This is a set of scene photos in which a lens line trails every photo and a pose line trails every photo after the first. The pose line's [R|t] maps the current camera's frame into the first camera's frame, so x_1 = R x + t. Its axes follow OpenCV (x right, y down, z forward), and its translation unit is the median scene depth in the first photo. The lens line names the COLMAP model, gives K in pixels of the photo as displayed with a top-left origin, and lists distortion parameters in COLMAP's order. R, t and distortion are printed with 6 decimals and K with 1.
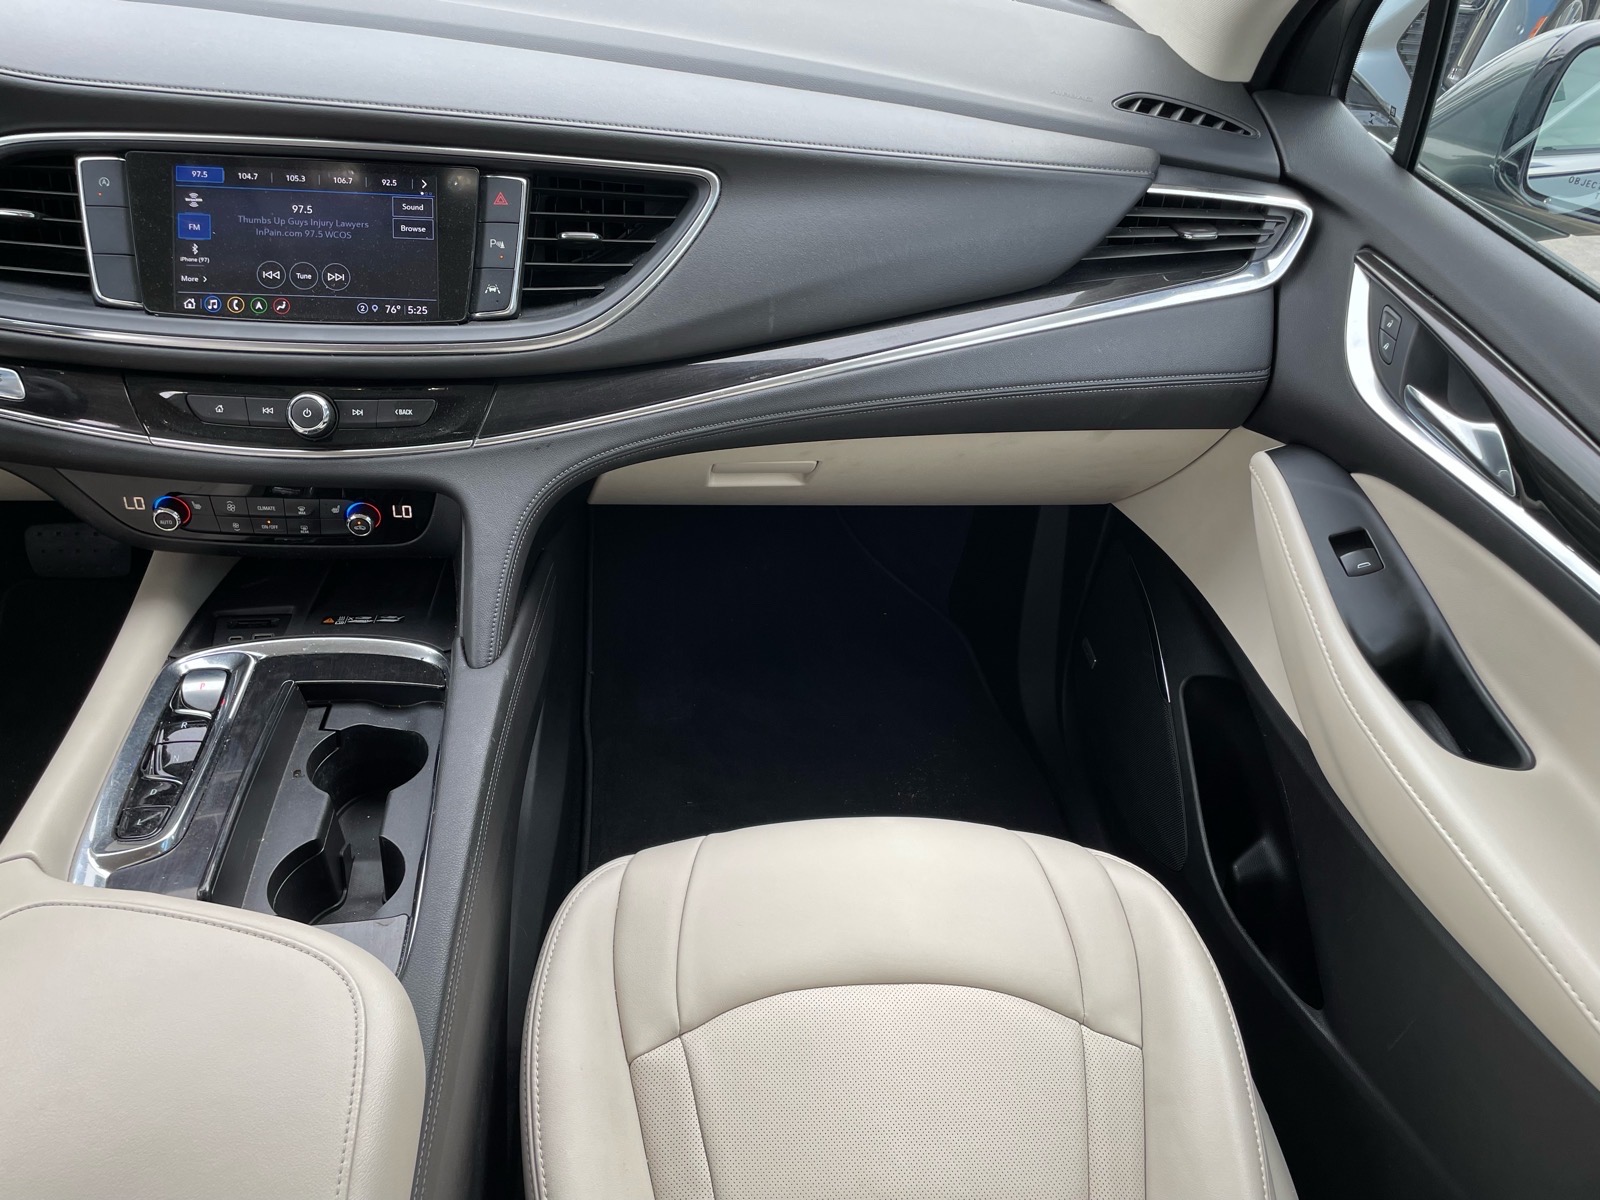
lens RADIAL K [[1214.4, 0, 802.4], [0, 1214.4, 593.4], [0, 0, 1]] dist [0.052708, -0.036074]
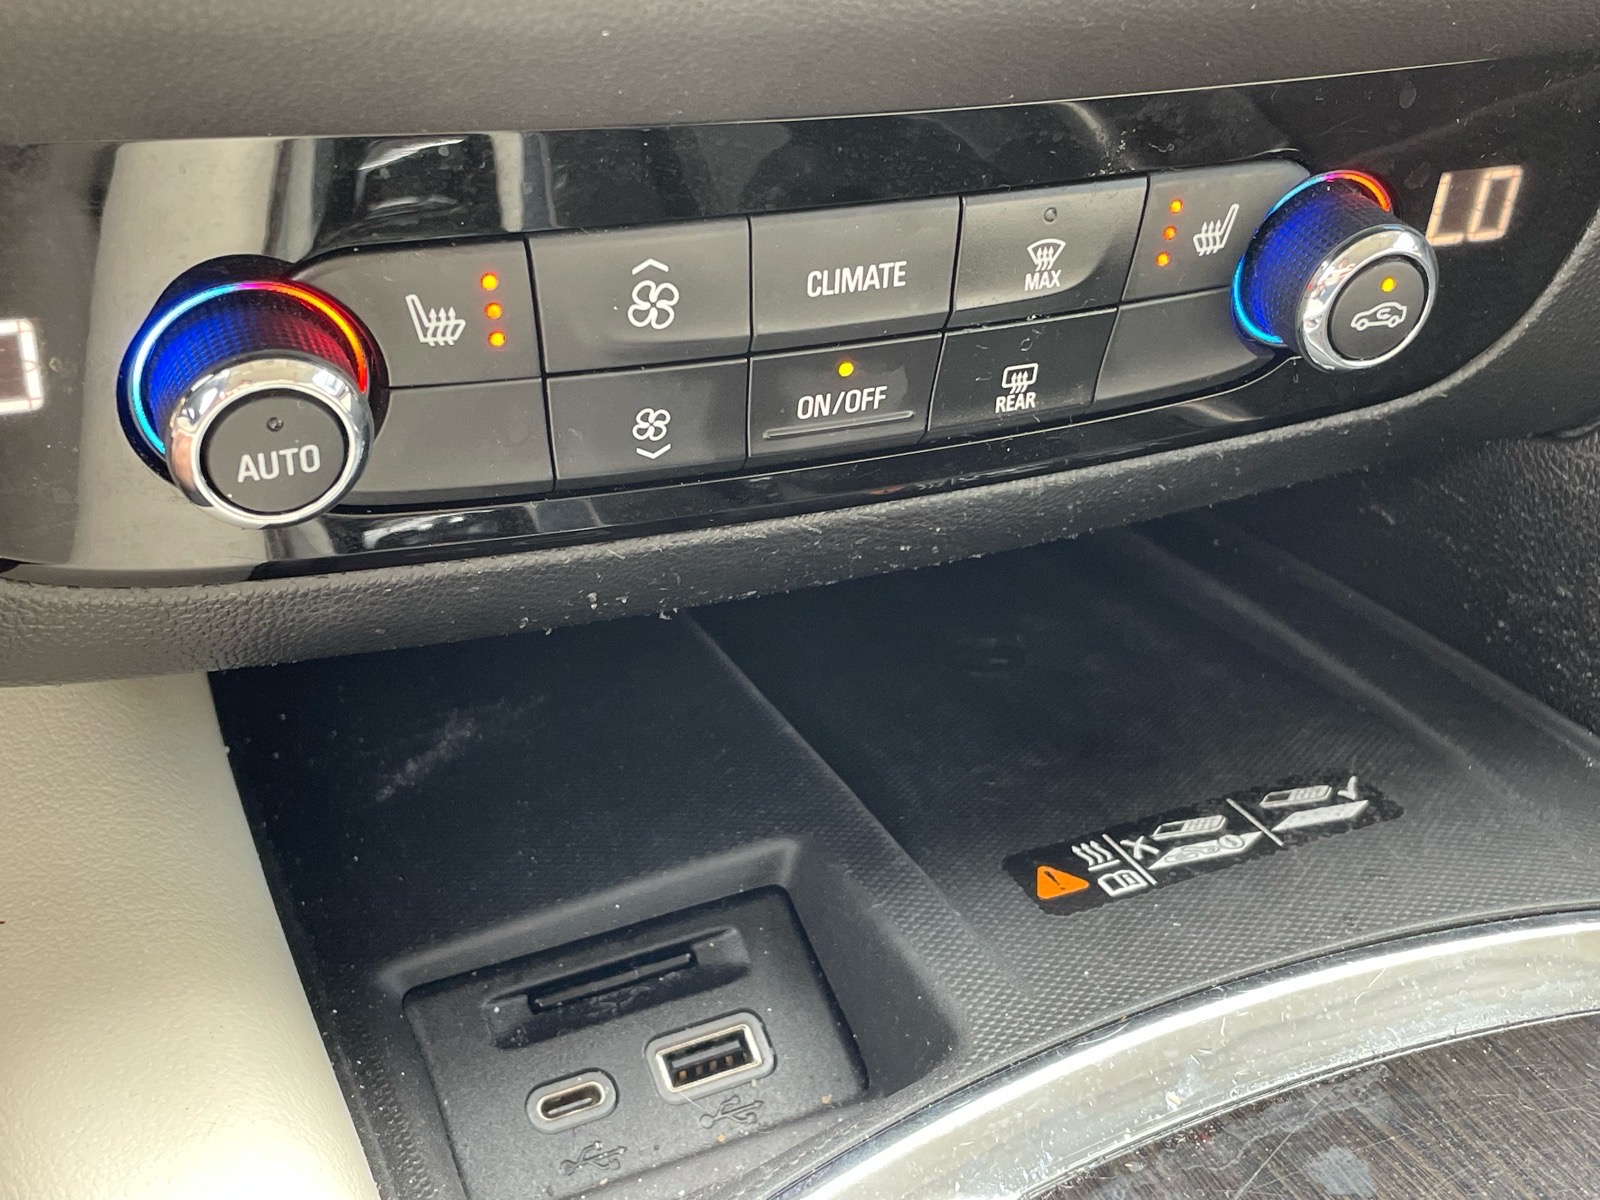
lens RADIAL K [[2008.4, 0, 795.0], [0, 2008.4, 601.0], [0, 0, 1]] dist [0.102438, 0.000000]
pose [[0.950975, -0.178843, 0.252311, -0.537527], [0.169950, 0.983815, 0.056795, -0.046957], [-0.258384, -0.011130, 0.965978, 0.782980]]
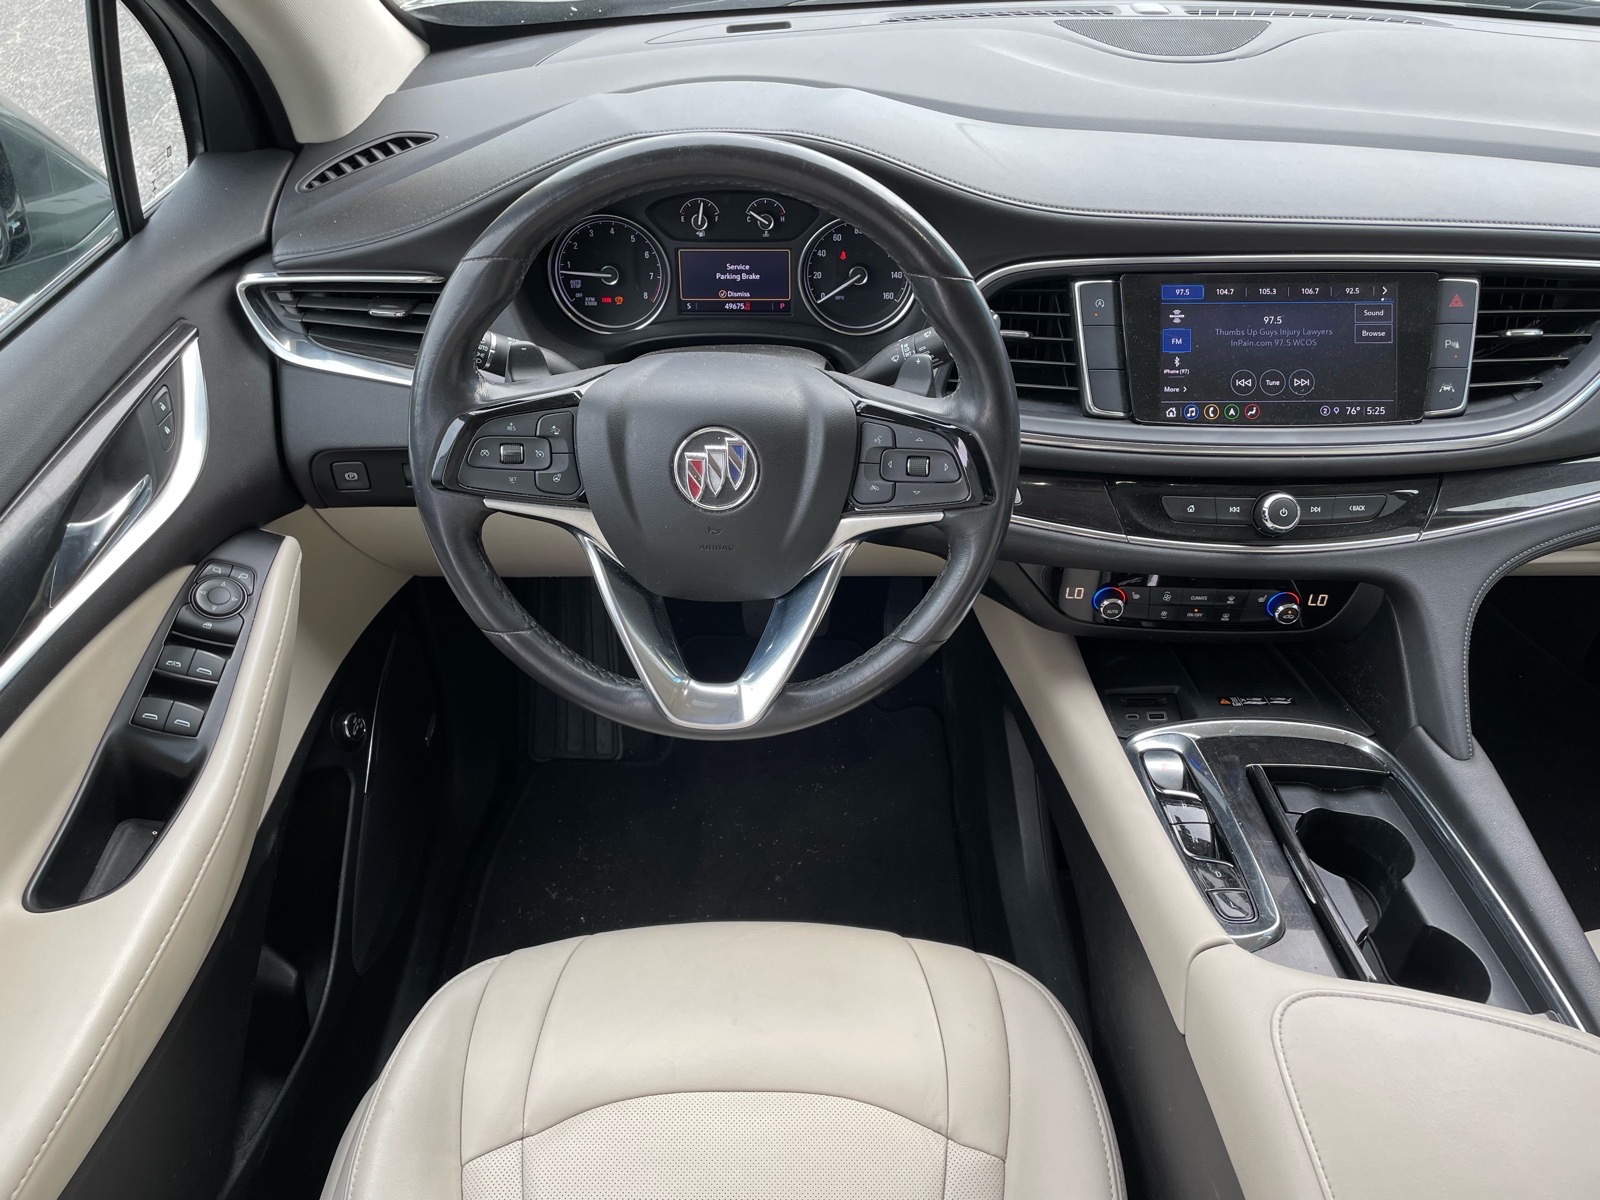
lens RADIAL K [[1214.4, 0, 792.4], [0, 1214.4, 606.4], [0, 0, 1]] dist [0.052708, -0.036074]
pose [[0.990962, 0.005550, -0.134030, -0.671179], [-0.006510, 0.999956, -0.006726, -0.054912], [0.133987, 0.007538, 0.990954, -0.103640]]
